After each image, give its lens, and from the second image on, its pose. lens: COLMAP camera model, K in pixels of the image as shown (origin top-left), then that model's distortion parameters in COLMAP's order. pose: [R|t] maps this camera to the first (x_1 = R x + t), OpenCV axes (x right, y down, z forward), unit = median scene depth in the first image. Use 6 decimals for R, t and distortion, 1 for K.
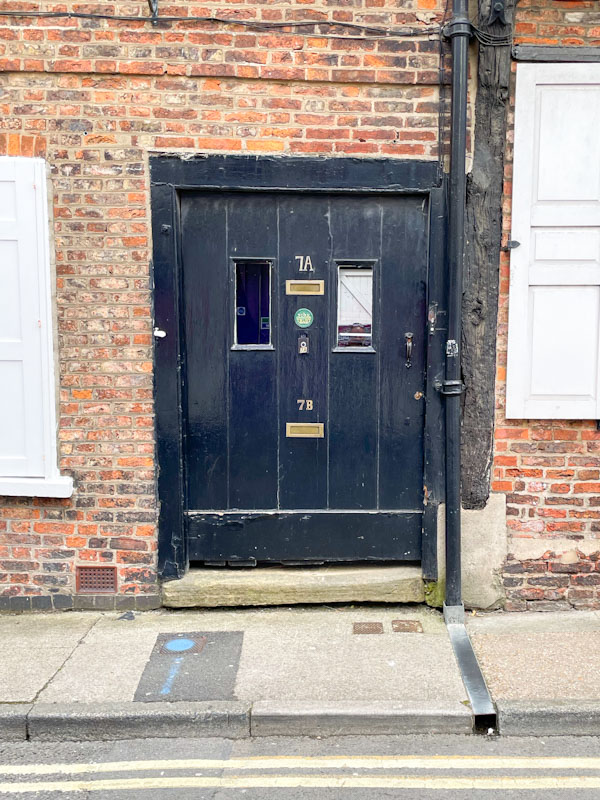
lens RADIAL K [[851.8, 0, 299.7], [0, 851.8, 401.2], [0, 0, 1]] dist [0.065694, 0.000000]
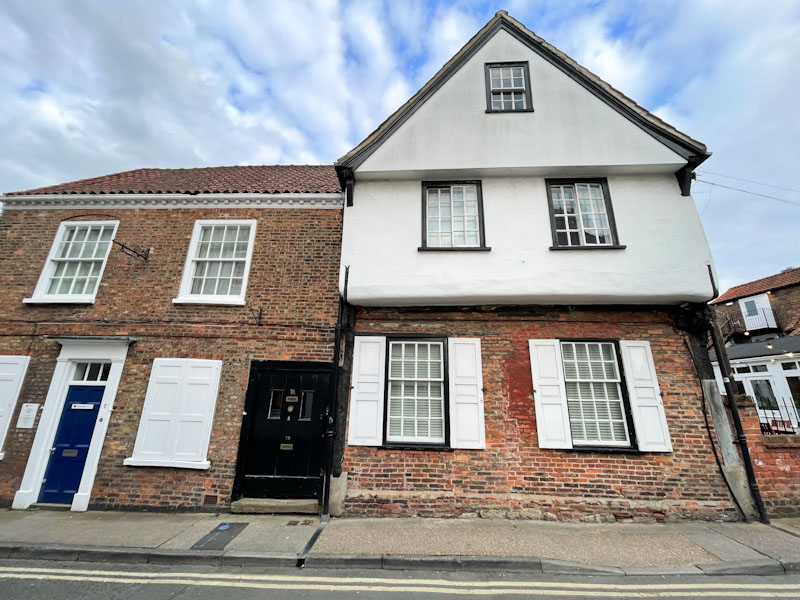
lens RADIAL K [[308.8, 0, 401.3], [0, 308.8, 298.9], [0, 0, 1]] dist [0.010672, 0.000689]
pose [[0.998669, 0.005051, -0.051324, 0.495006], [-0.023187, 0.932912, -0.359358, -0.075207], [0.046066, 0.360070, 0.931787, -0.244898]]
